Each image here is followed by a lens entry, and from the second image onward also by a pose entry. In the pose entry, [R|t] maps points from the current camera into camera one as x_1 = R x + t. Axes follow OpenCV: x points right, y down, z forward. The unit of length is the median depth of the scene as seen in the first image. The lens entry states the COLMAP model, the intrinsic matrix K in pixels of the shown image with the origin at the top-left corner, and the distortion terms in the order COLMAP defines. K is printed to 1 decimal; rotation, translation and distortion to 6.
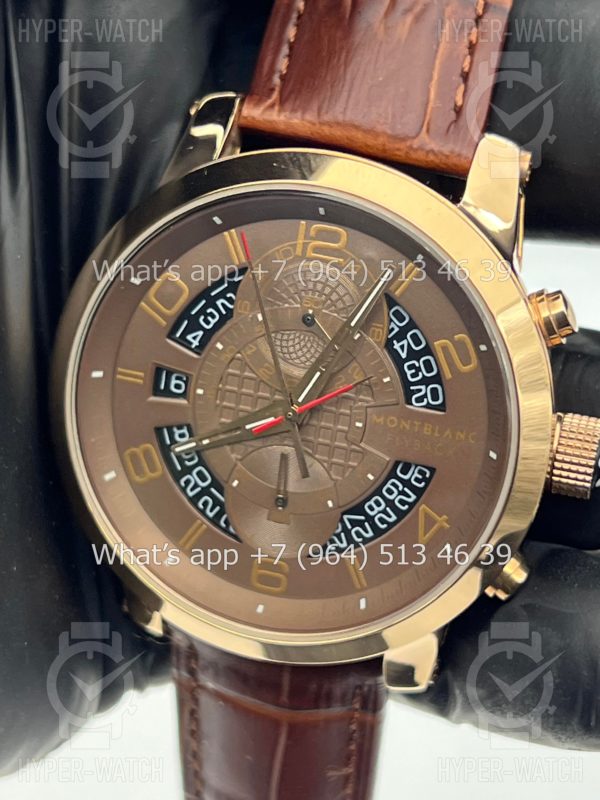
lens RADIAL K [[1943.7, 0, 300.0], [0, 1943.7, 400.0], [0, 0, 1]] dist [0.152292, 0.642831]
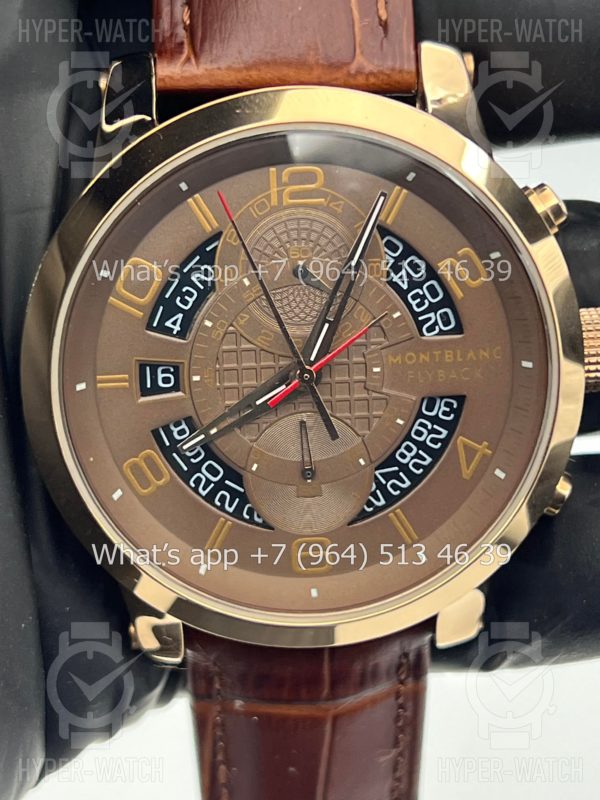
lens RADIAL K [[1943.7, 0, 300.0], [0, 1943.7, 400.0], [0, 0, 1]] dist [0.152292, 0.642831]
pose [[0.932905, -0.236046, 0.271975, -0.257595], [0.244200, 0.969717, 0.003979, 0.013852], [-0.264678, 0.062704, 0.962296, 0.113257]]
